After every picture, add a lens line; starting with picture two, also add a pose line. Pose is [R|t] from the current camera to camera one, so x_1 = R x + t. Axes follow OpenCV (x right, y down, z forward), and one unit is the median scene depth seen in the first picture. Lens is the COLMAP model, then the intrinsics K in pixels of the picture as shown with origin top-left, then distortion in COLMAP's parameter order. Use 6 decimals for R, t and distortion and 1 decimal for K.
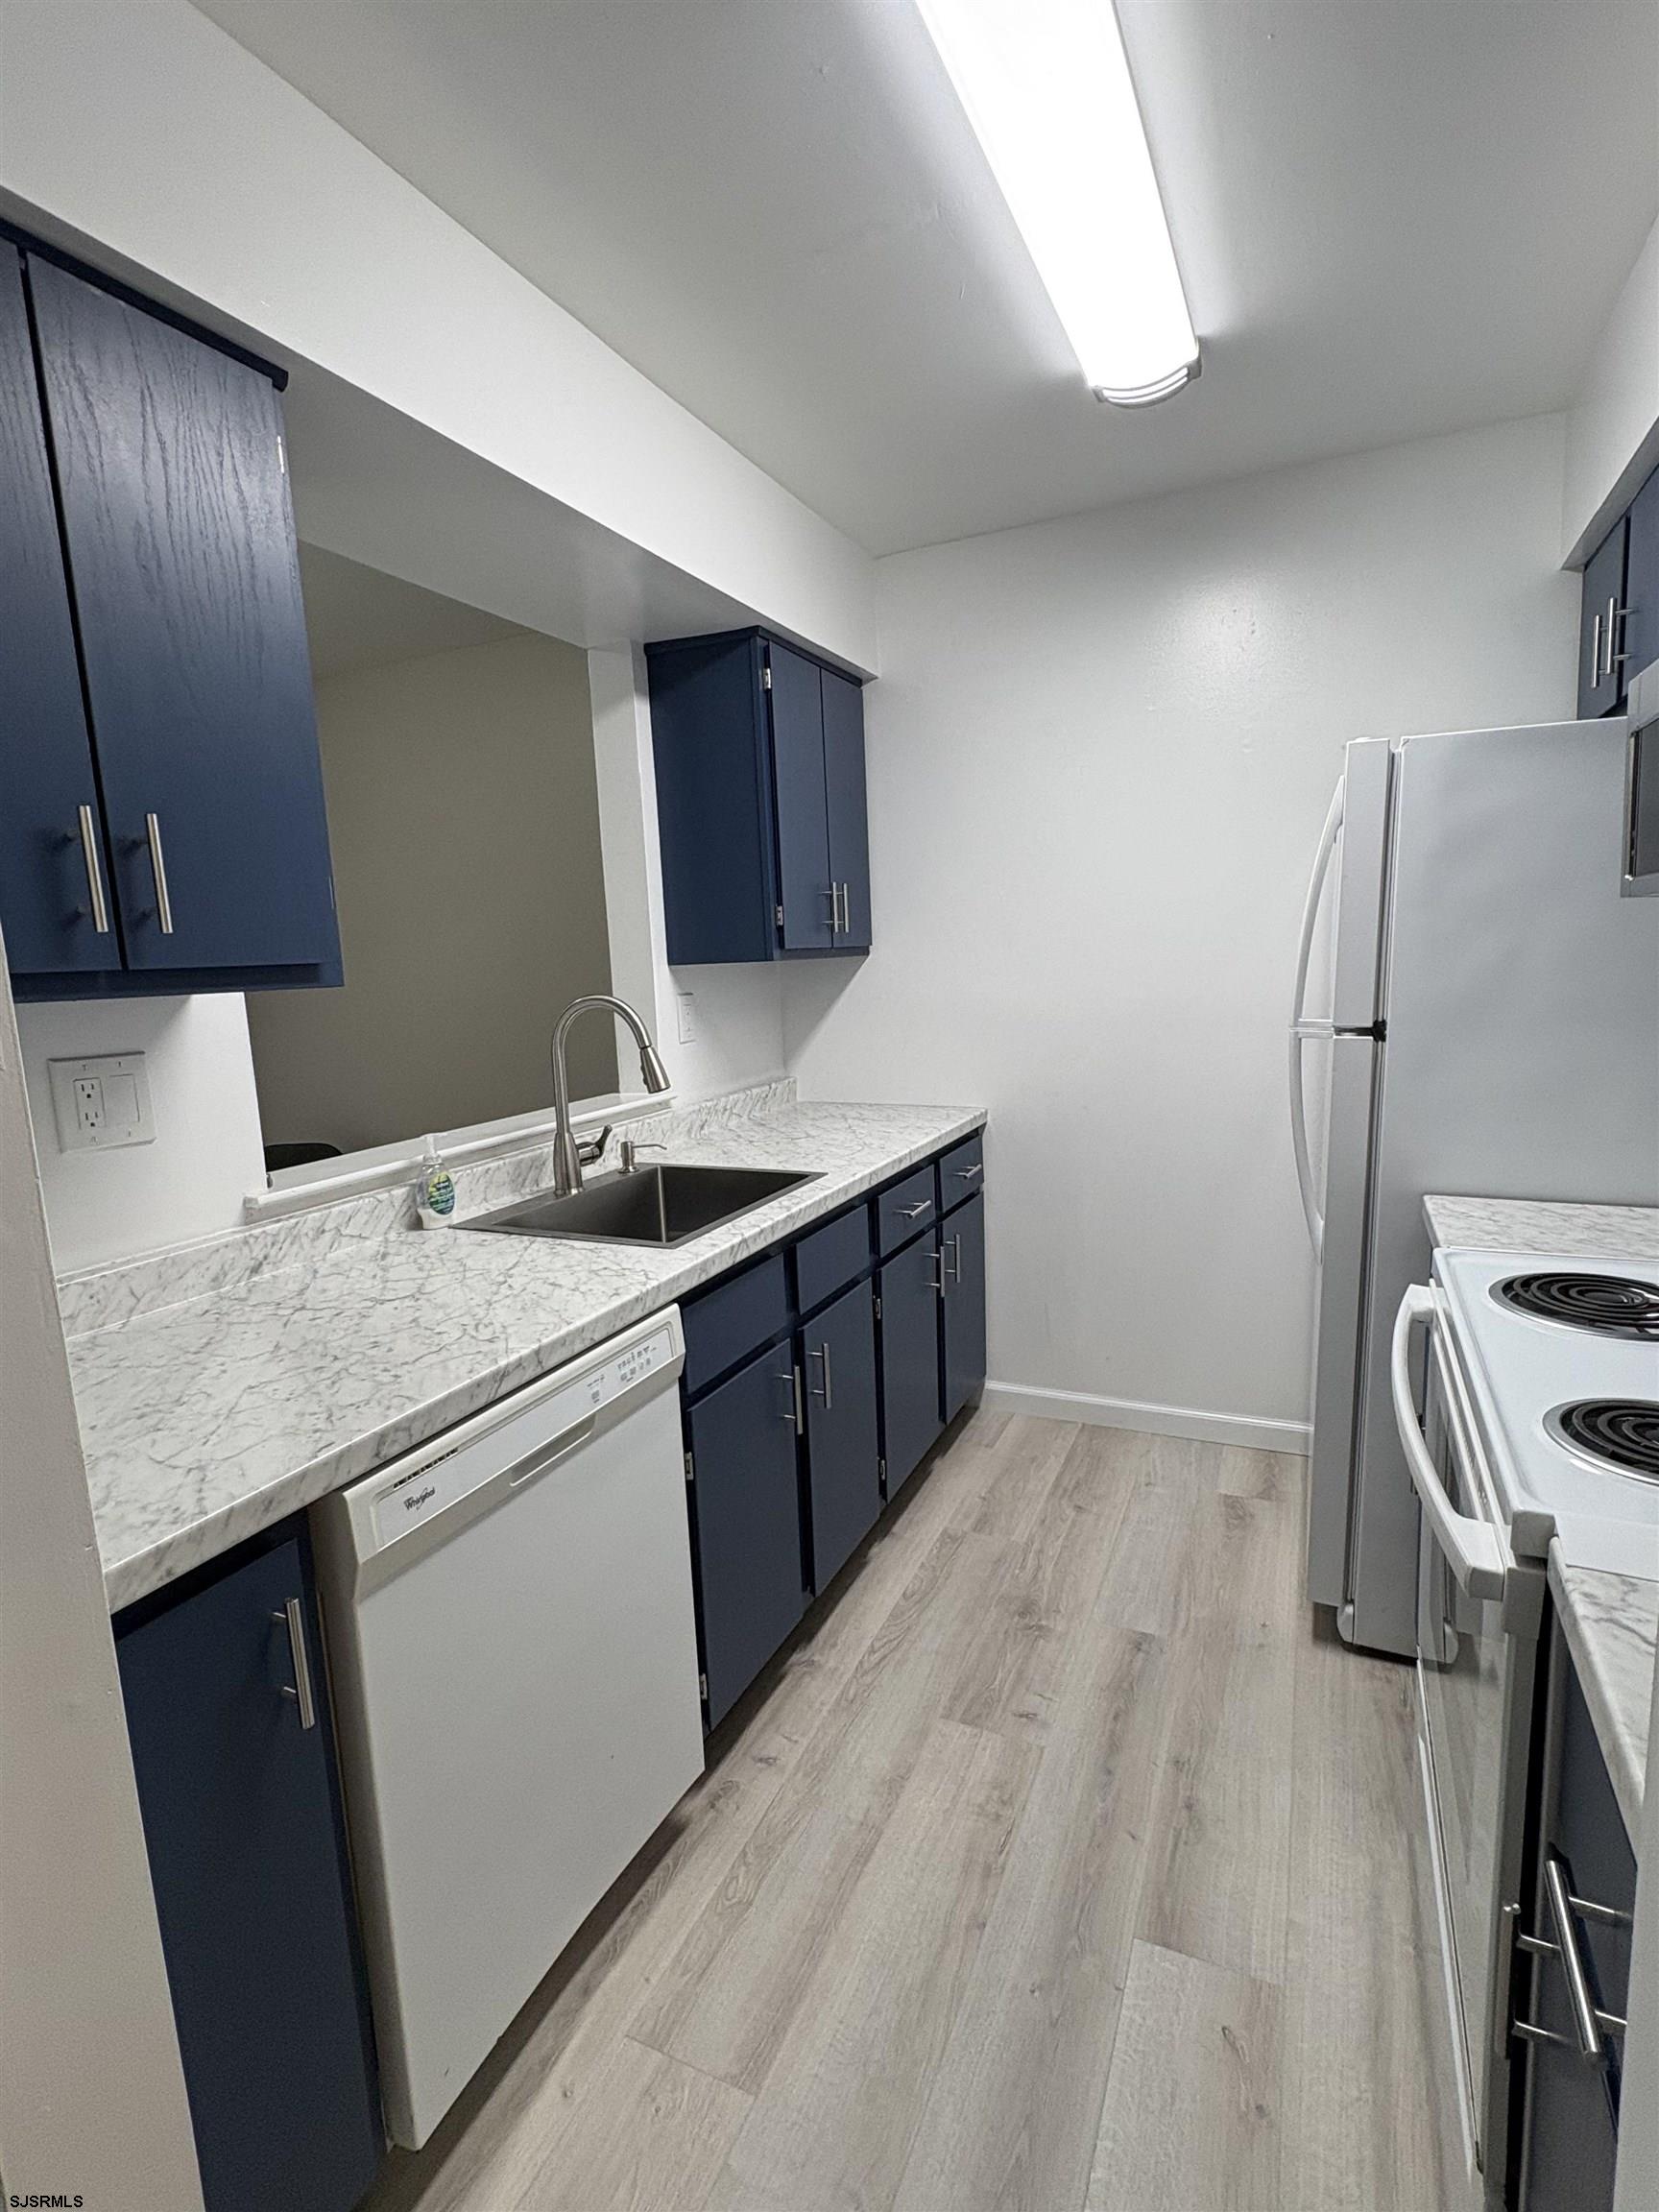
lens RADIAL K [[1056.5, 0, 826.8], [0, 1056.5, 1108.5], [0, 0, 1]] dist [-0.001451, -0.000781]
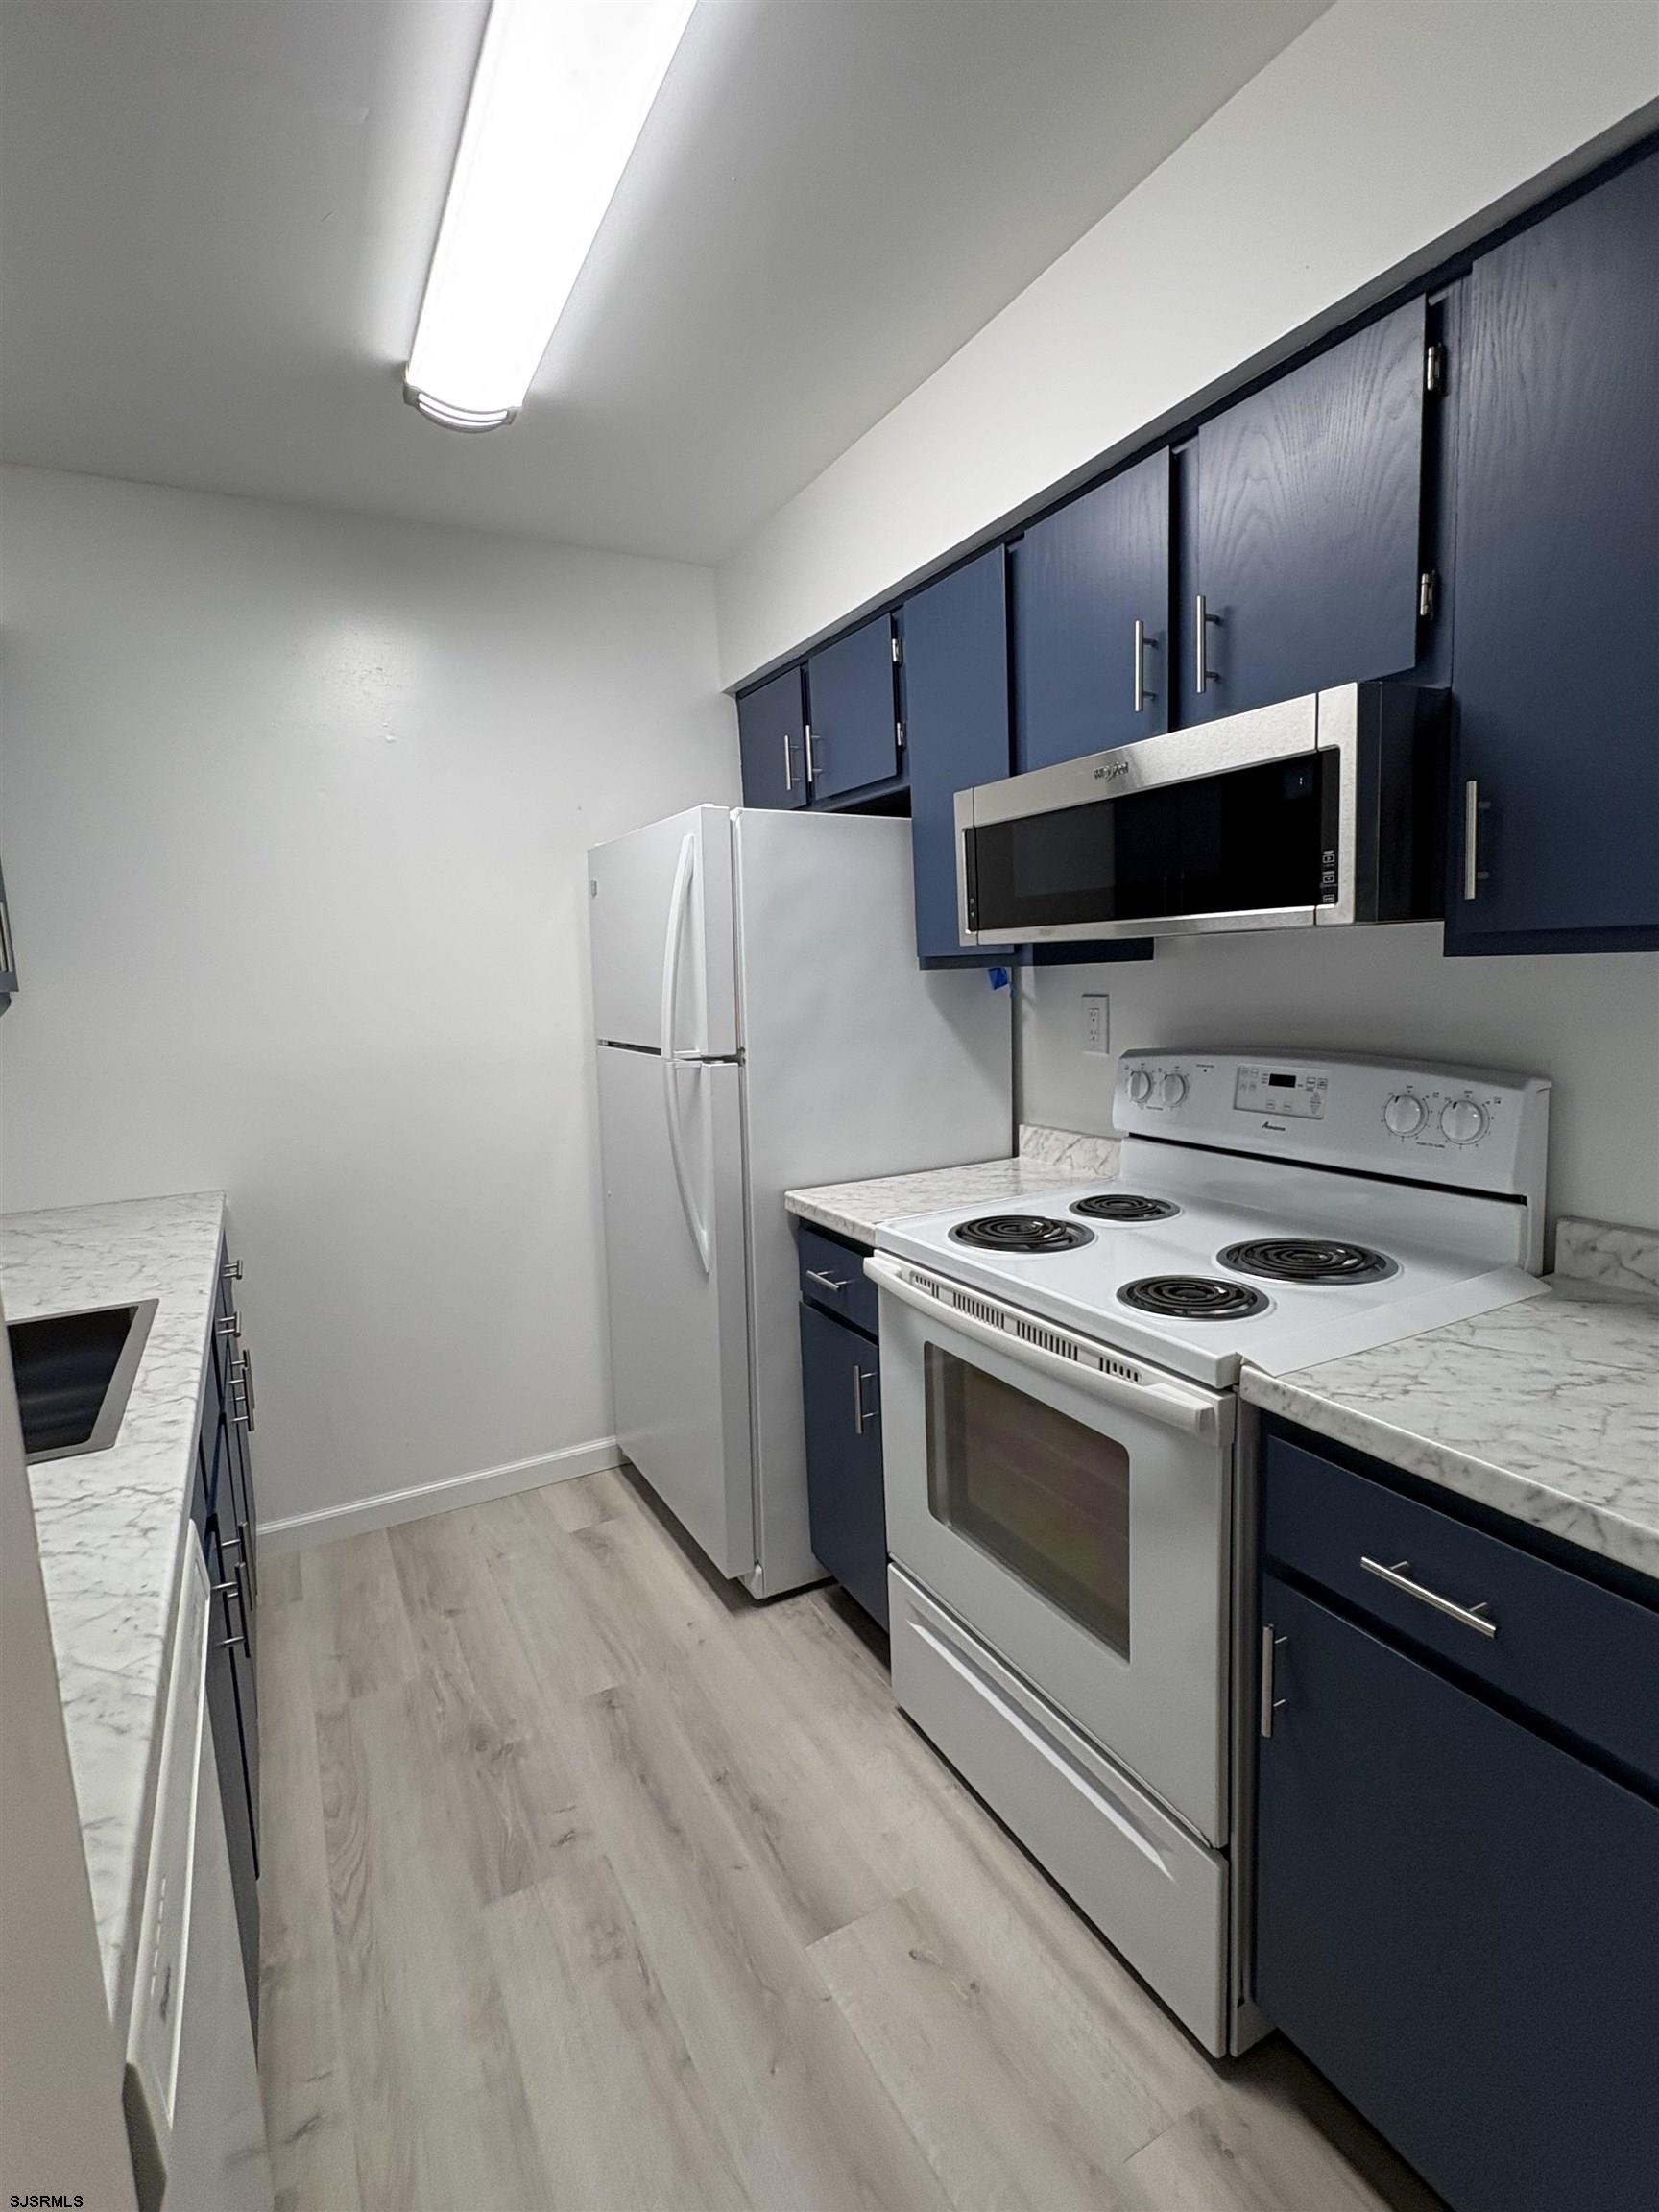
lens RADIAL K [[1056.5, 0, 828.6], [0, 1056.5, 1104.0], [0, 0, 1]] dist [-0.001451, -0.000781]
pose [[0.596655, -0.085582, 0.797922, -0.341942], [0.131456, 0.991289, 0.008024, -0.019026], [-0.791658, 0.100105, 0.602708, 0.225926]]
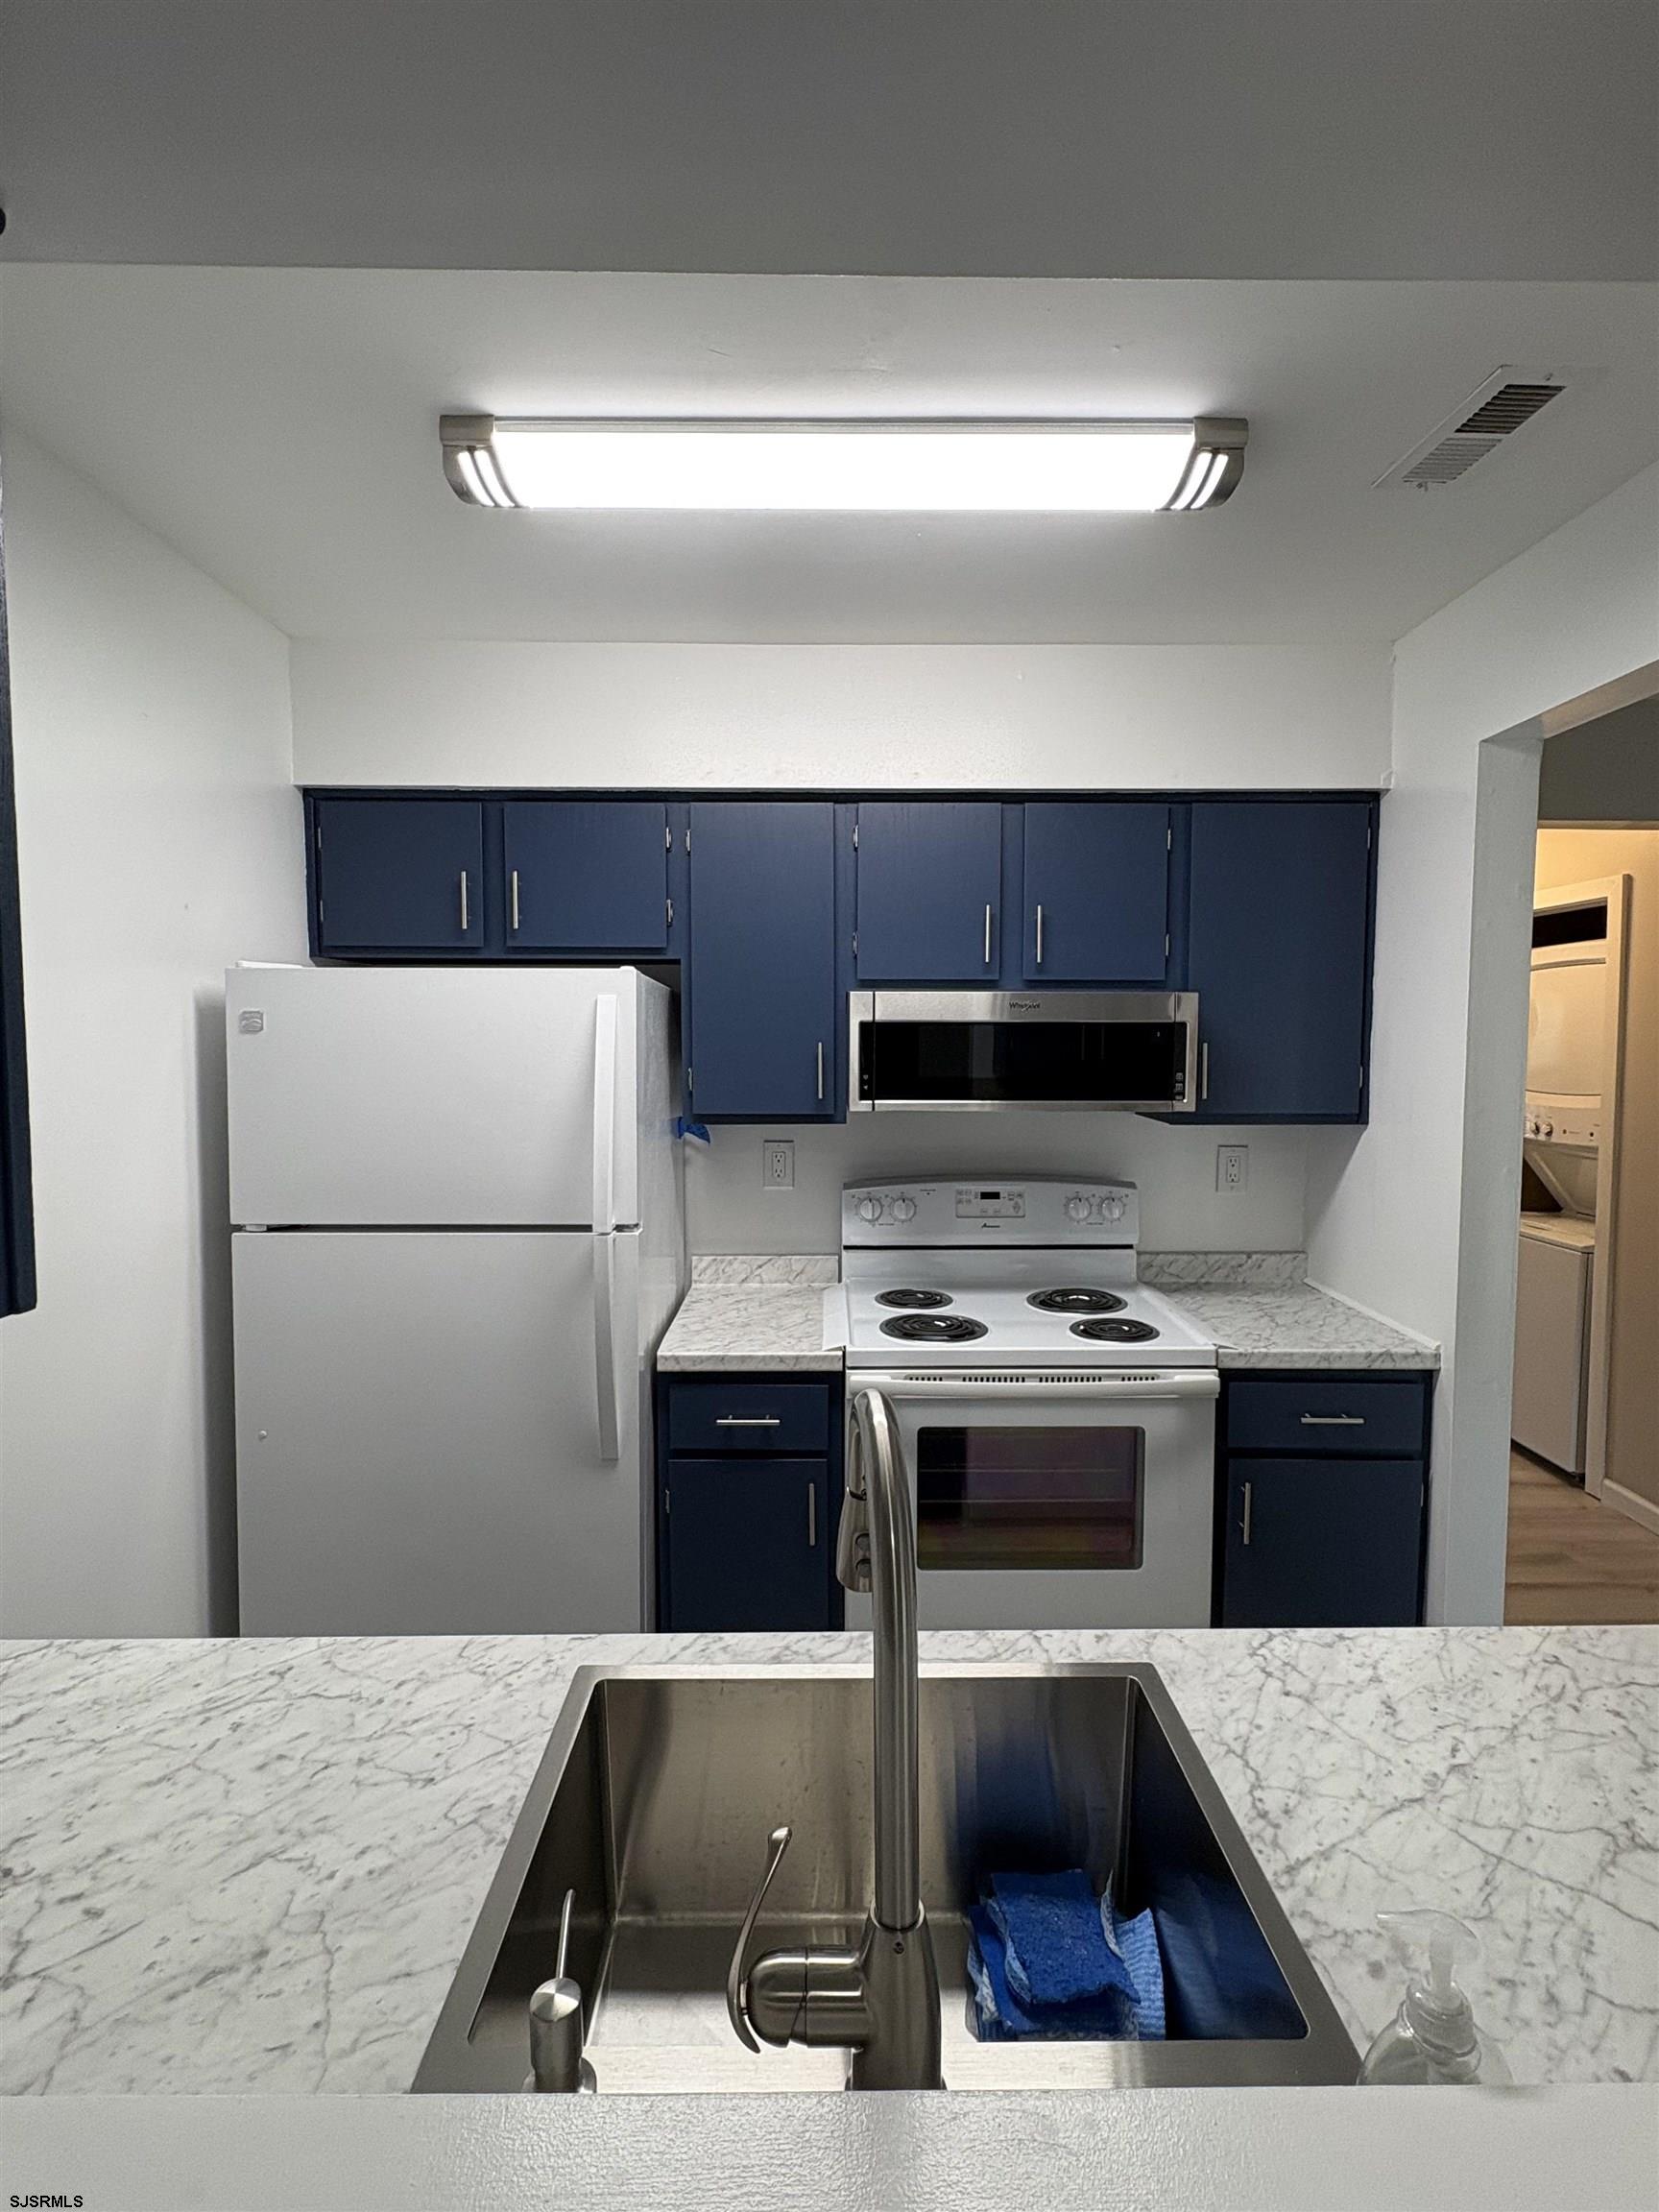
lens RADIAL K [[1056.5, 0, 824.9], [0, 1056.5, 1098.2], [0, 0, 1]] dist [-0.001451, -0.000781]
pose [[-0.426030, -0.004907, 0.904696, -0.577758], [0.153690, 0.985058, 0.077717, -0.258975], [-0.891559, 0.172152, -0.418910, 1.254582]]
